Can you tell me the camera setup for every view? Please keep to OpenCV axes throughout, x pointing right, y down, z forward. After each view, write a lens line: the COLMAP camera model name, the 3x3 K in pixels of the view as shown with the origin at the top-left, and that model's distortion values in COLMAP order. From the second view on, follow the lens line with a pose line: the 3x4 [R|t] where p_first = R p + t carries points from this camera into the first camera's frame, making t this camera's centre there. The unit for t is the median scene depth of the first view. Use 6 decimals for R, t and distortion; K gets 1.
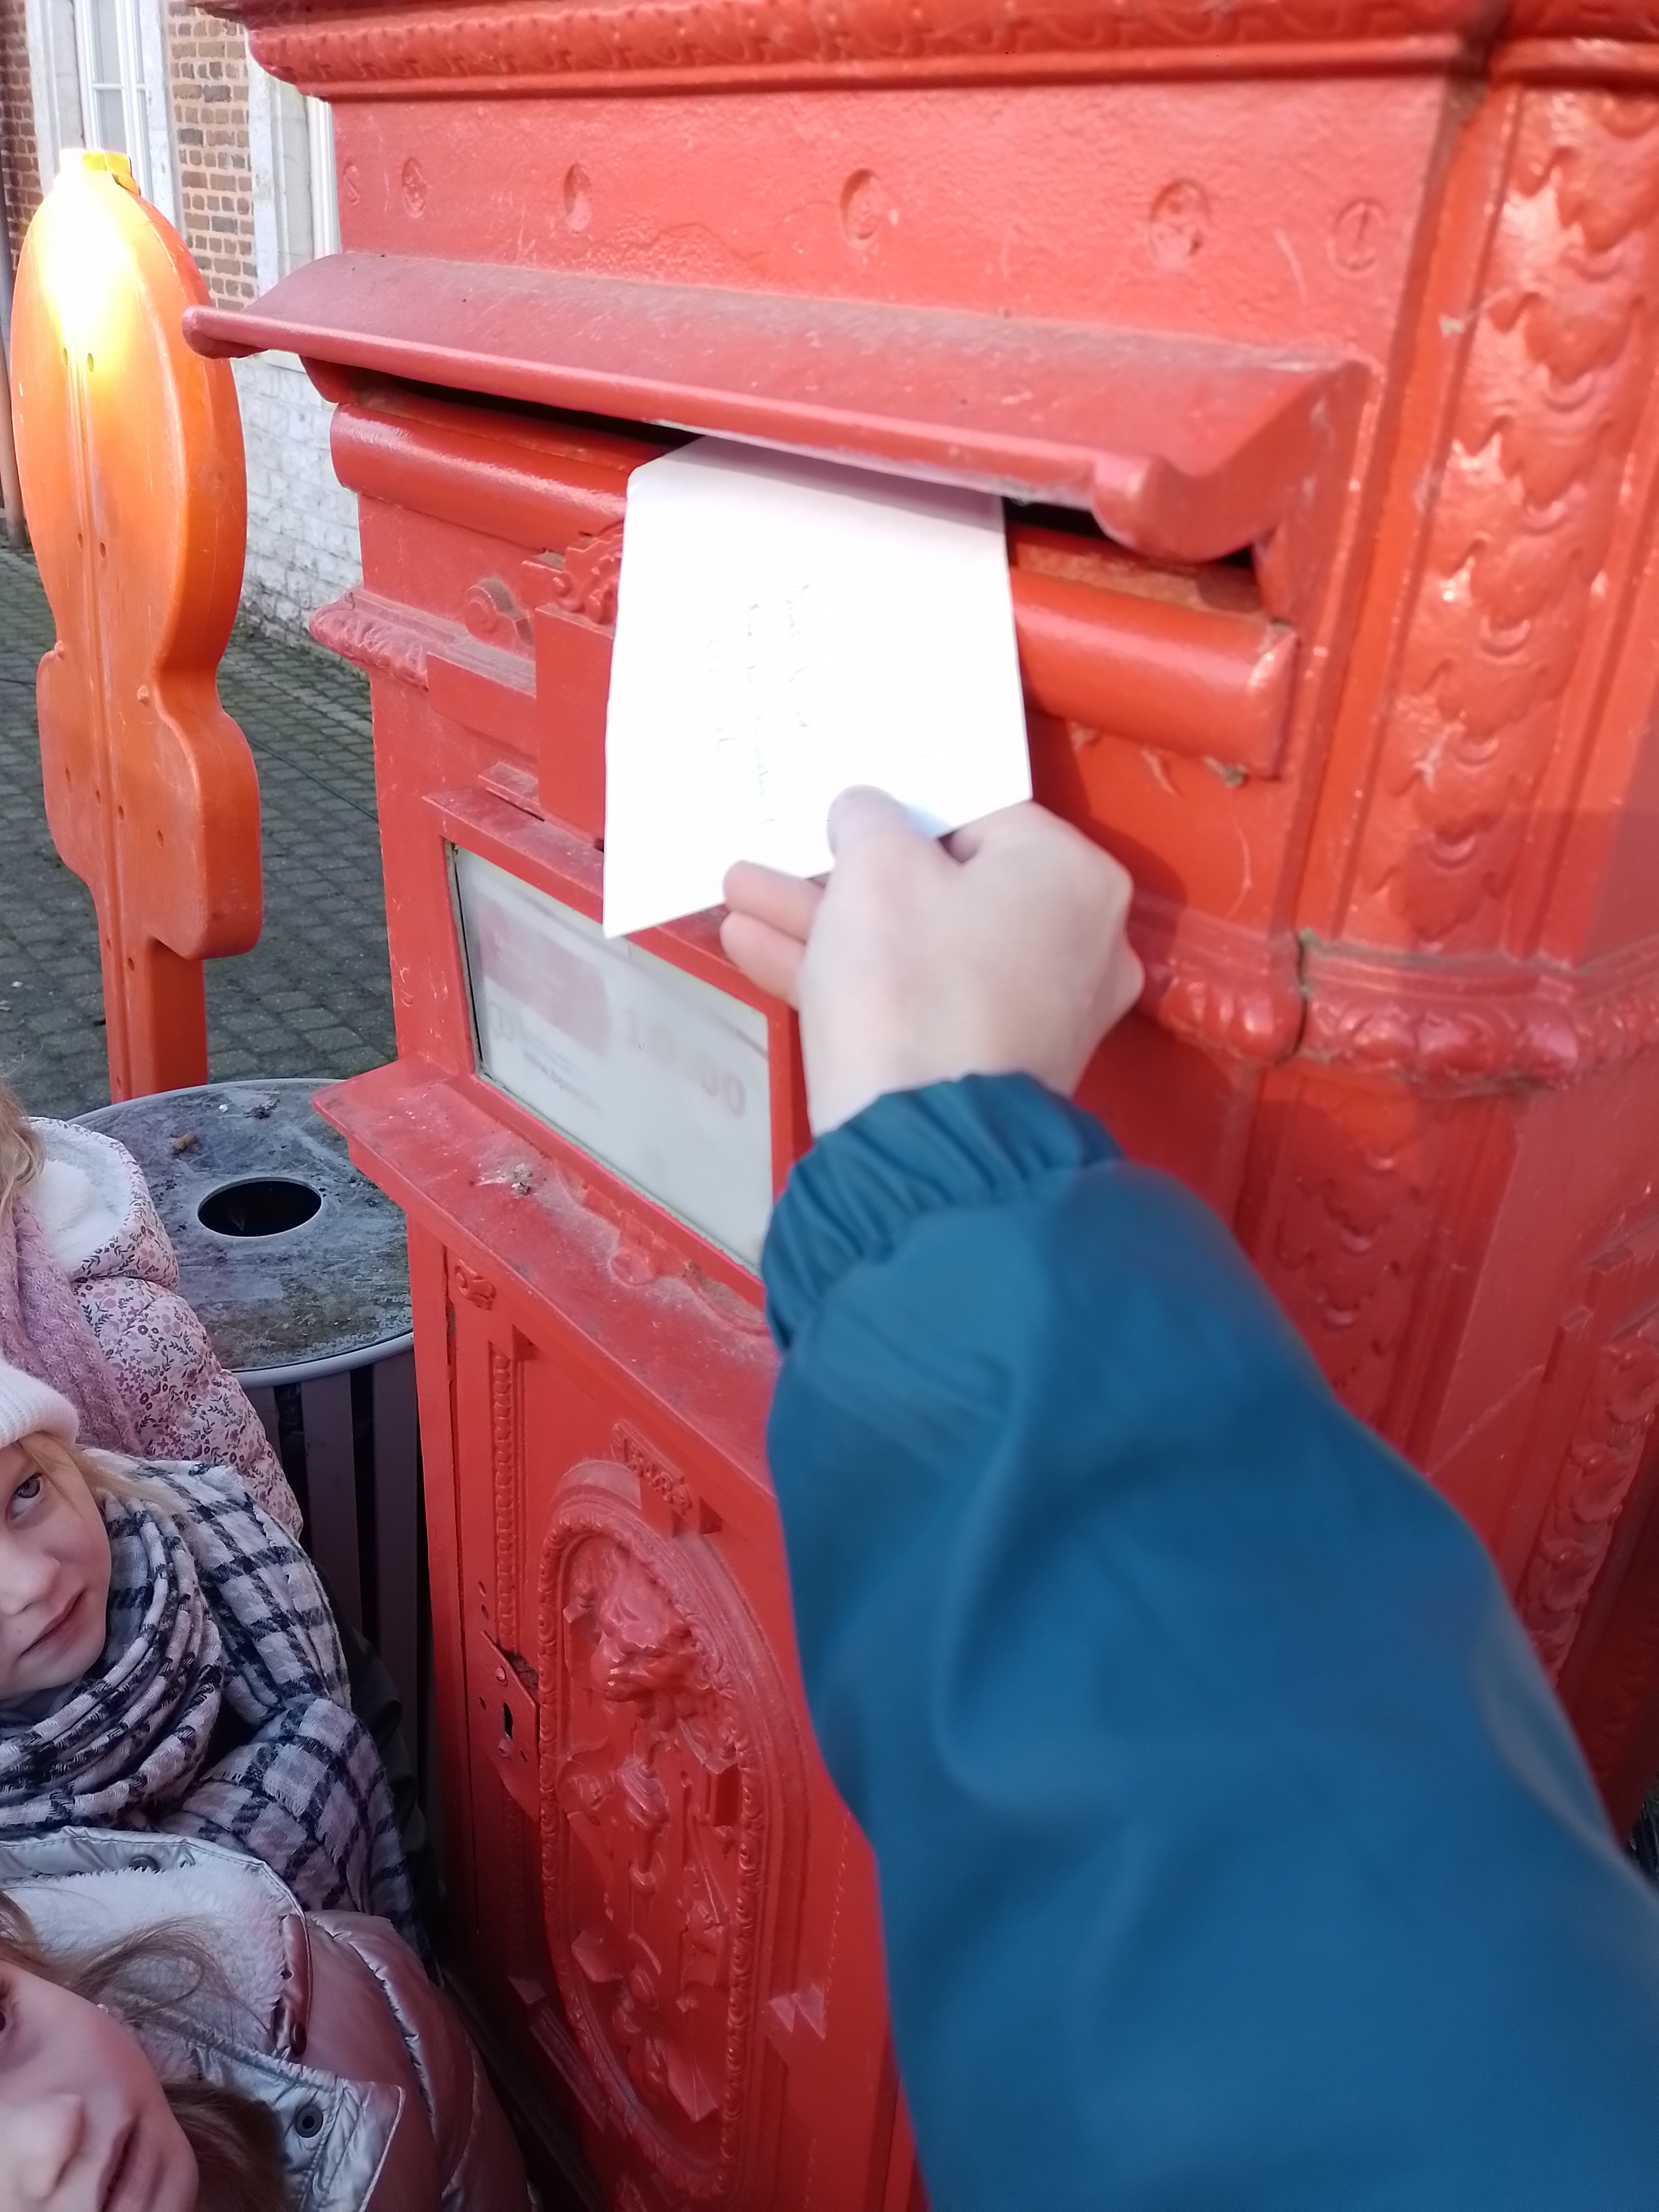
lens RADIAL K [[1666.9, 0, 836.6], [0, 1666.9, 1095.7], [0, 0, 1]] dist [0.010364, -0.031548]
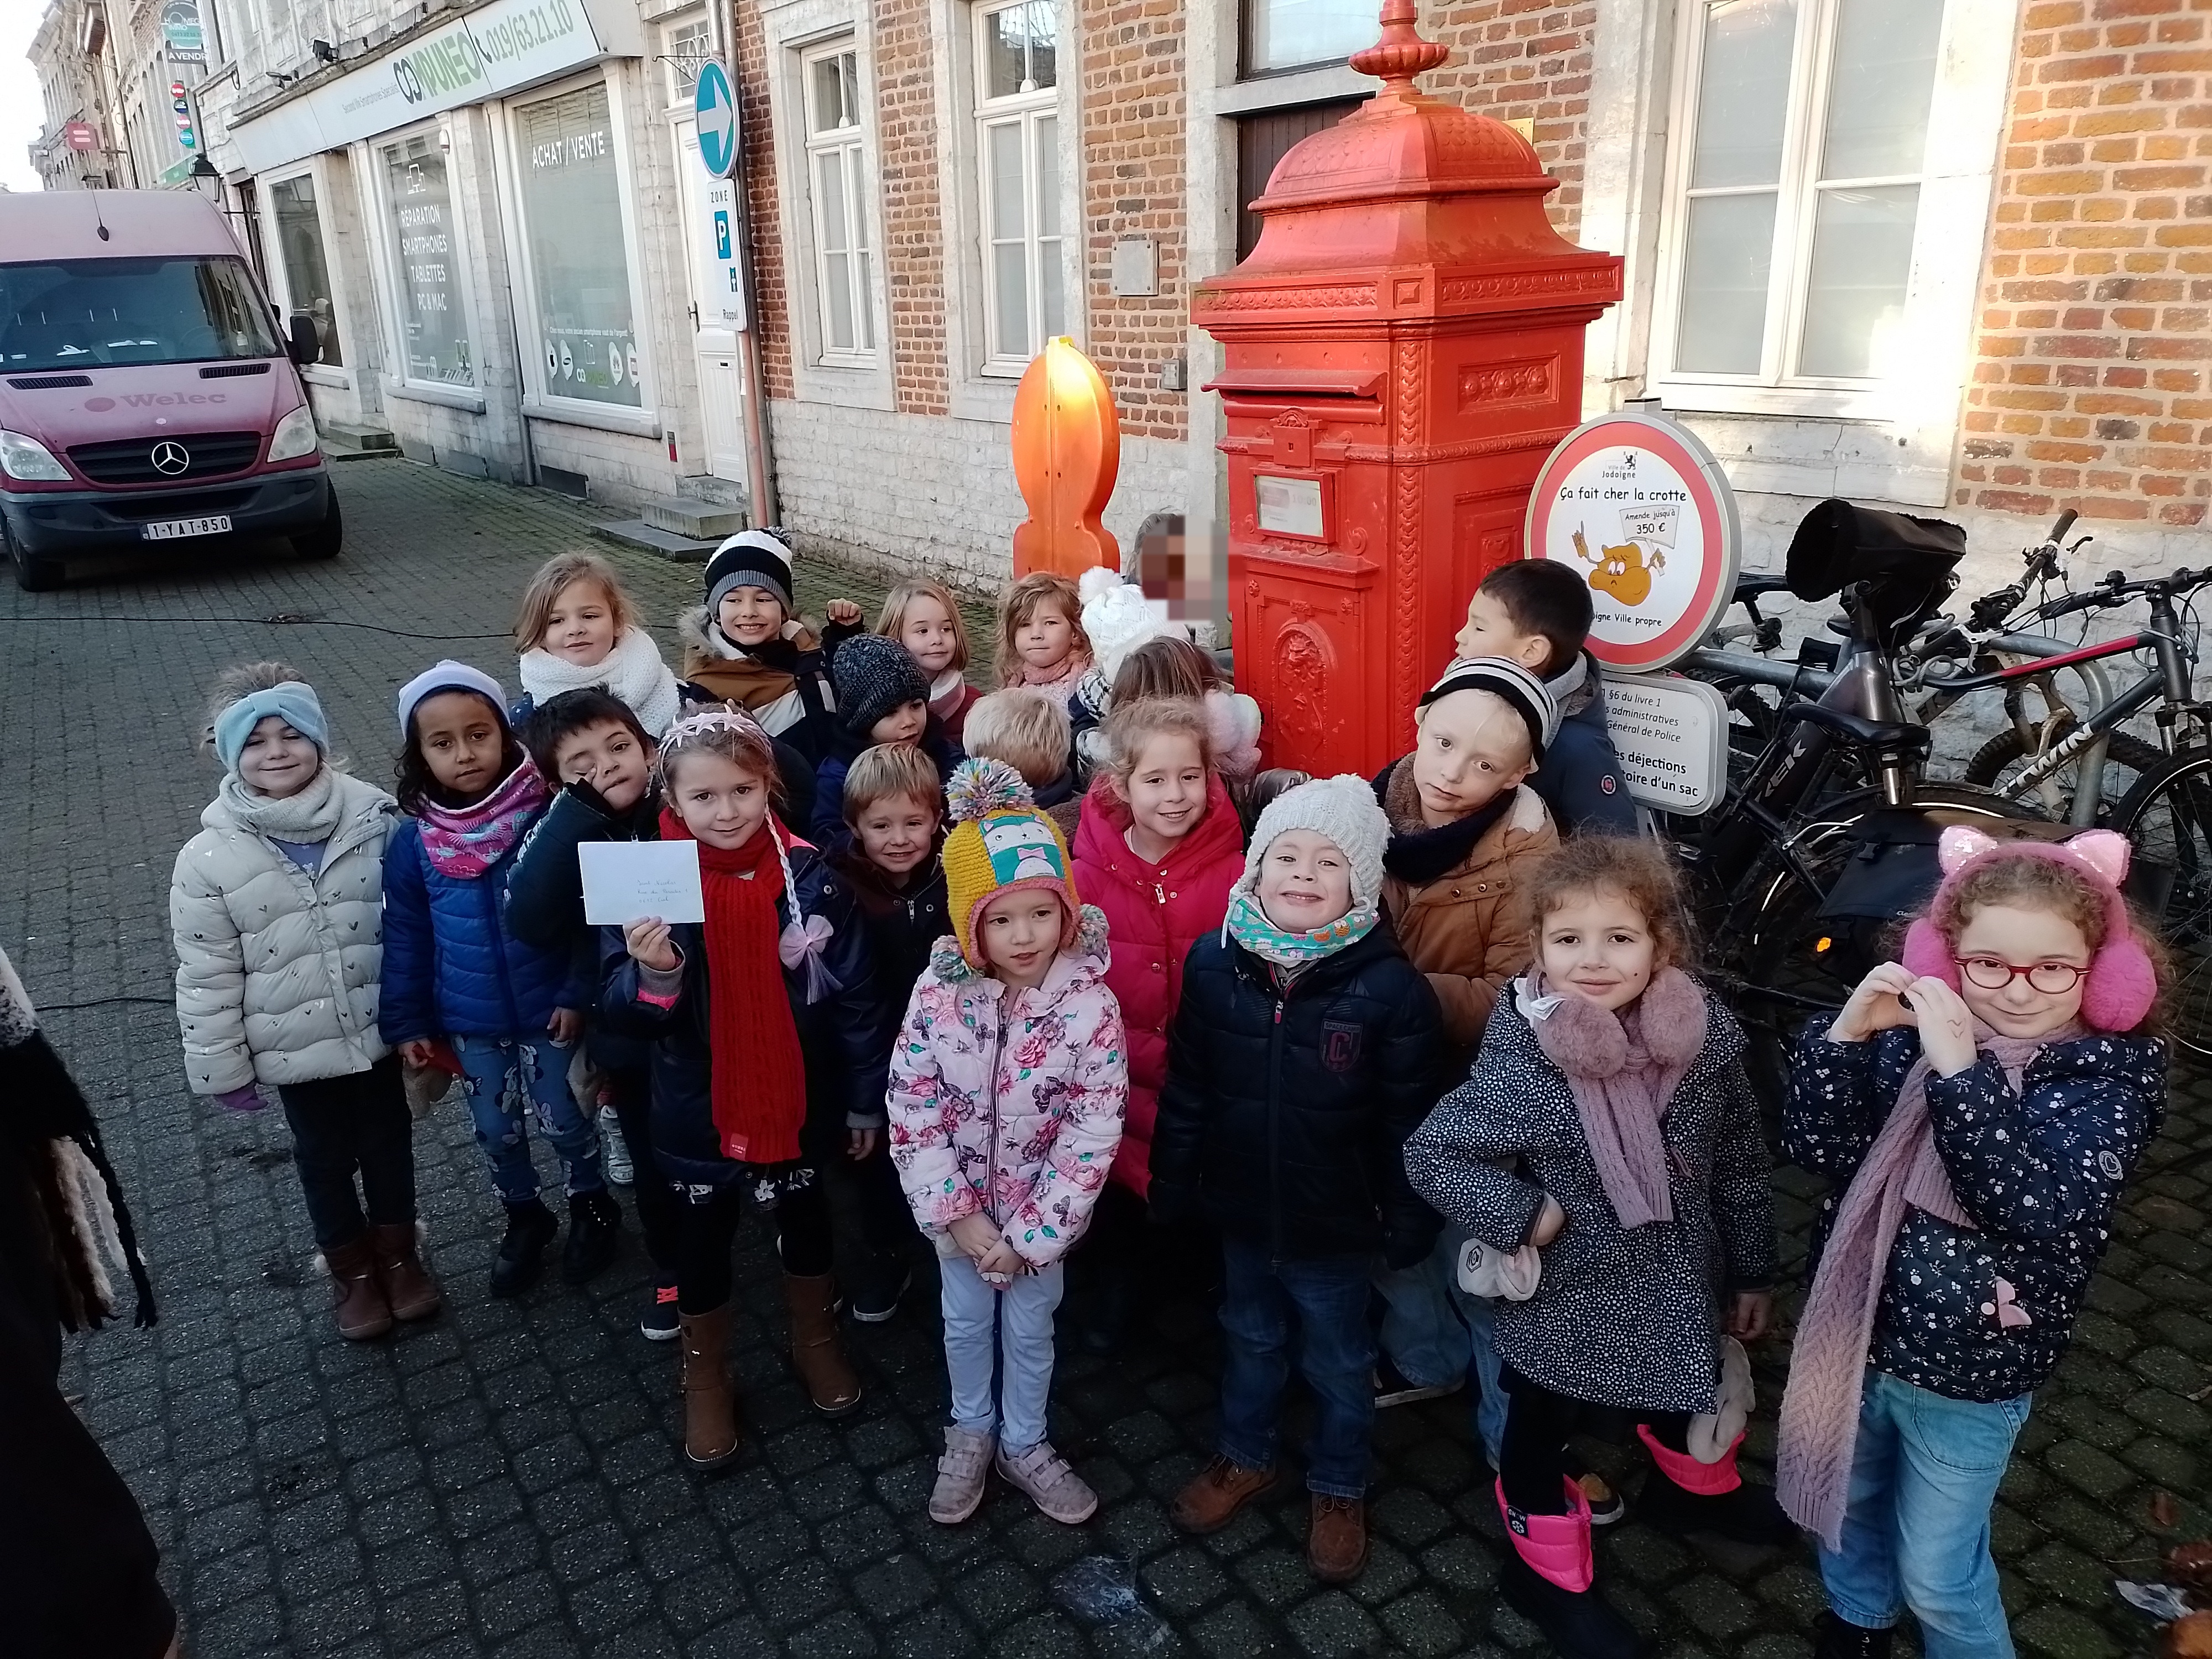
lens RADIAL K [[1666.9, 0, 1107.6], [0, 1666.9, 846.0], [0, 0, 1]] dist [0.010364, -0.031548]
pose [[0.985442, -0.064000, -0.157507, 0.005187], [0.040463, 0.988107, -0.148346, 0.169615], [0.165128, 0.139813, 0.976312, -0.387889]]
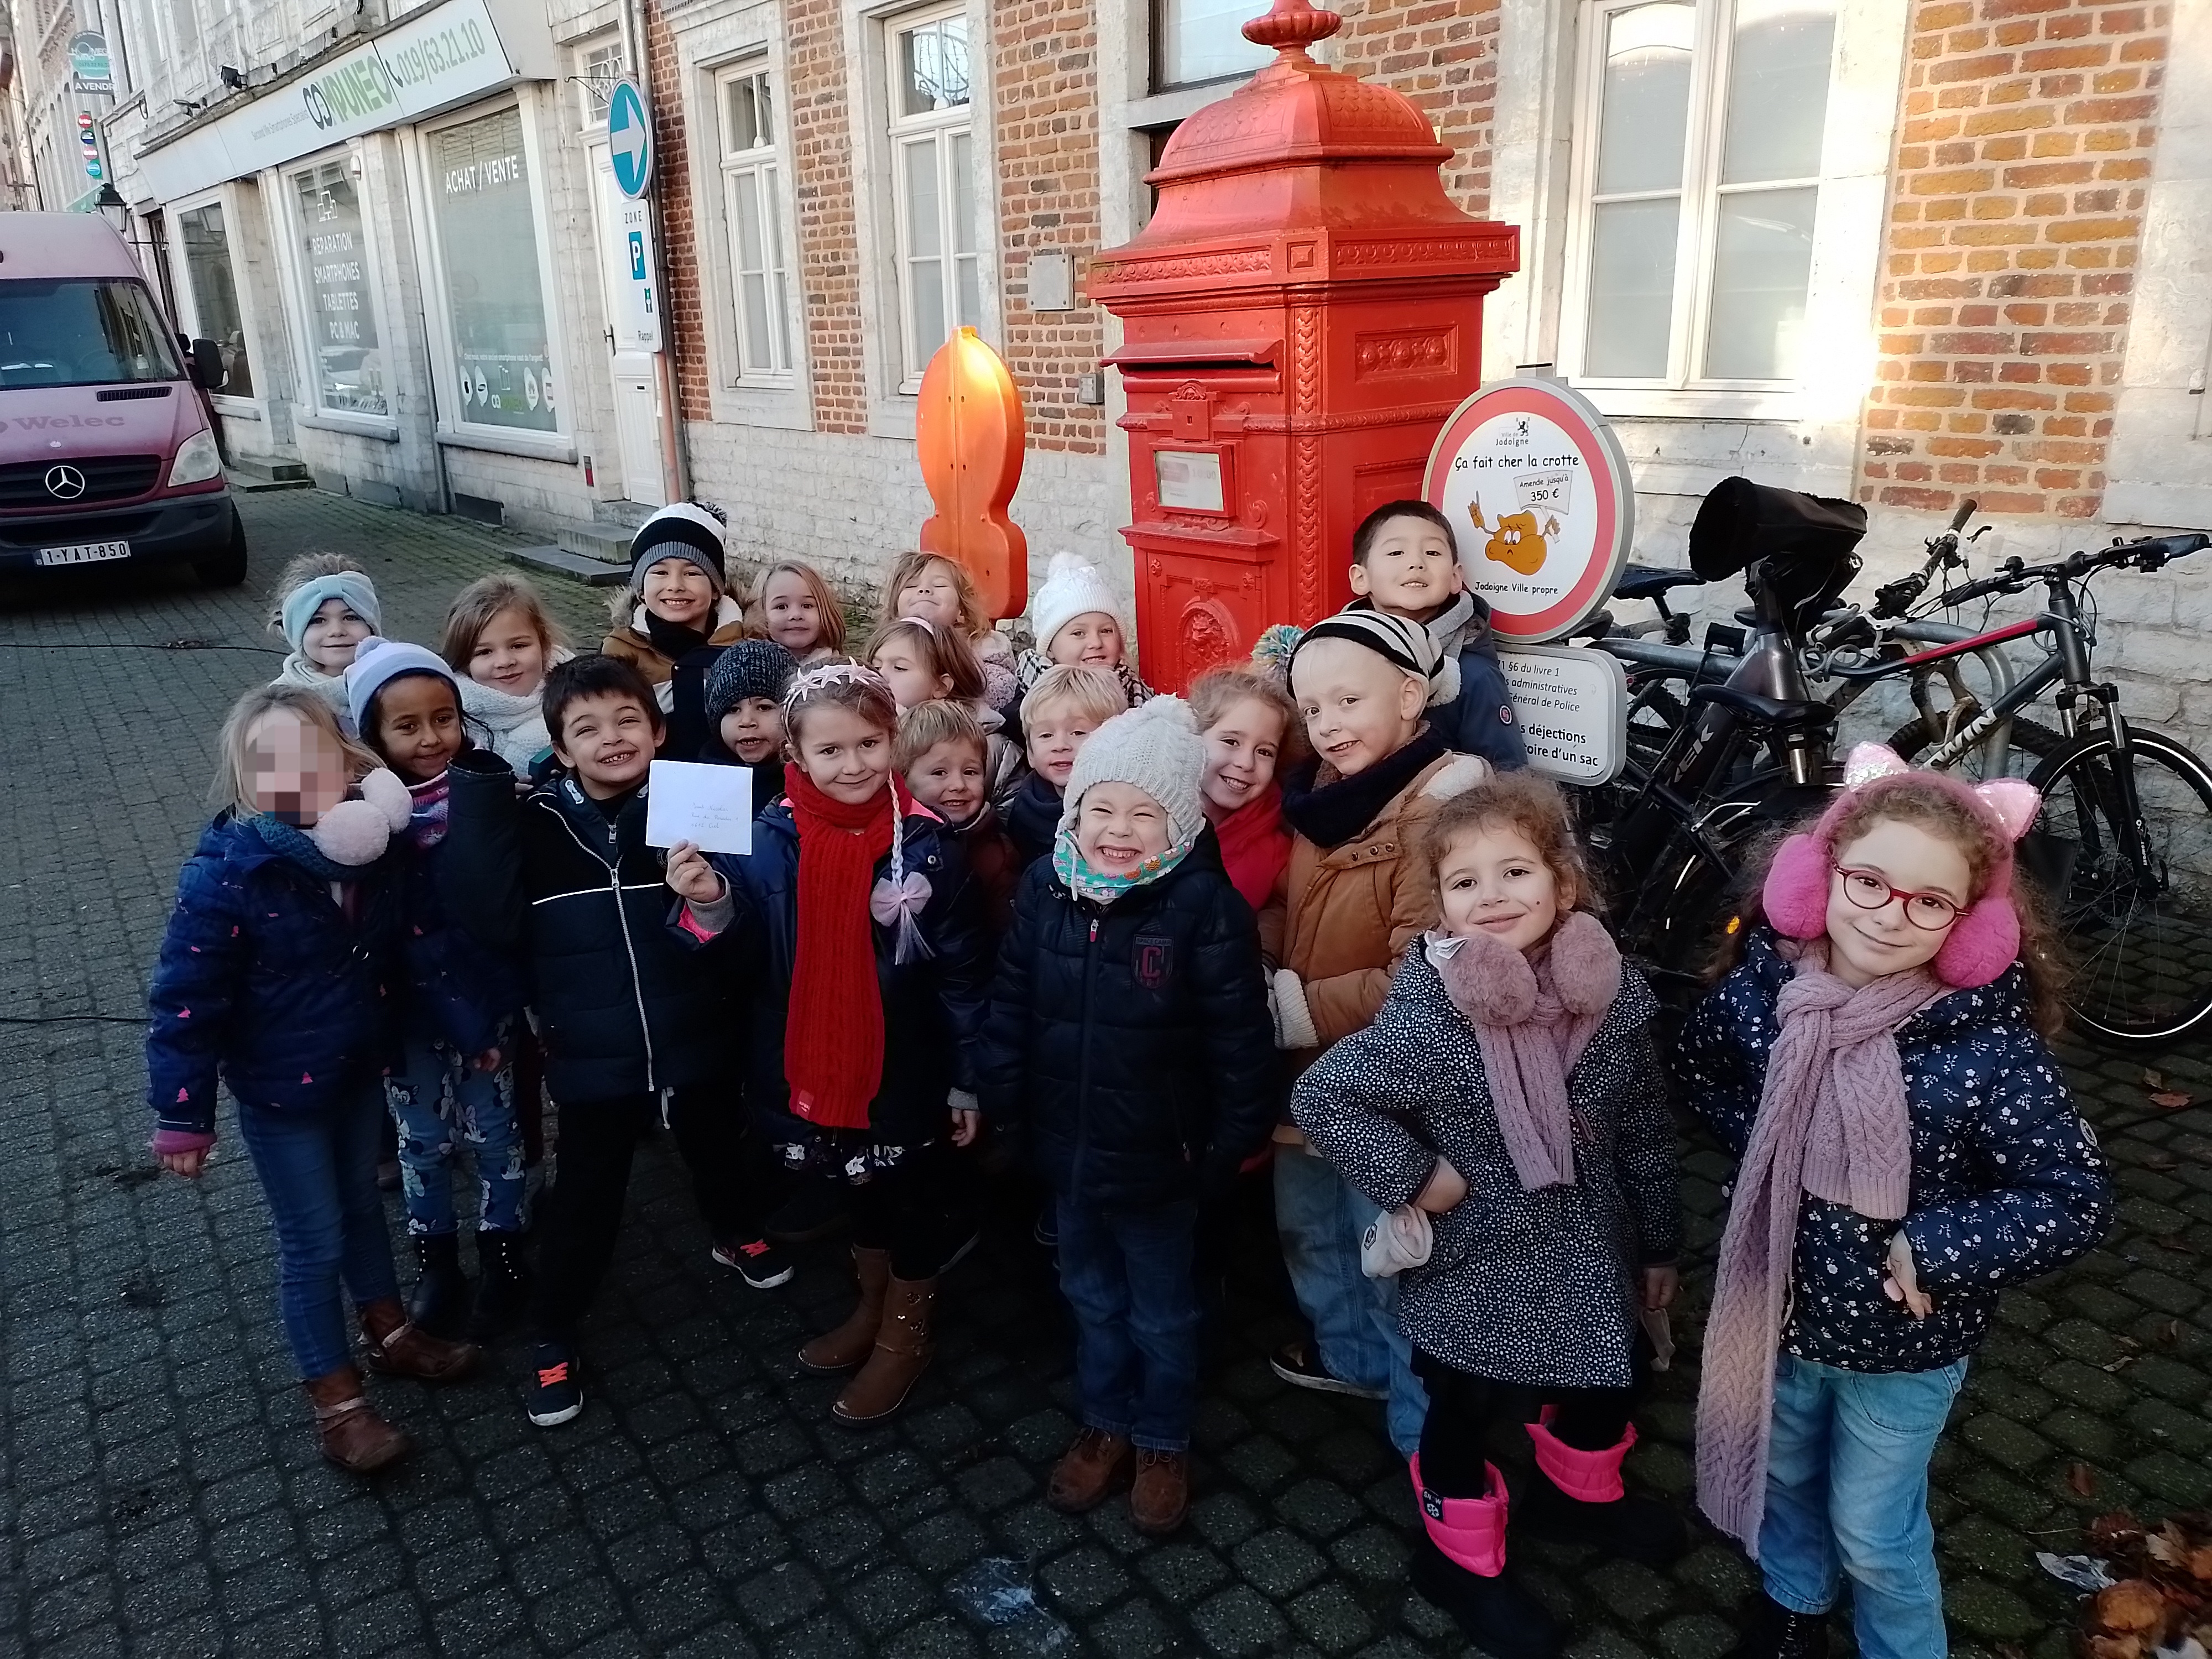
lens RADIAL K [[1666.9, 0, 1117.2], [0, 1666.9, 845.7], [0, 0, 1]] dist [0.010364, -0.031548]
pose [[0.990309, -0.080123, -0.113441, 0.013295], [0.060315, 0.983875, -0.168381, 0.184020], [0.125103, 0.159907, 0.979173, -0.371195]]
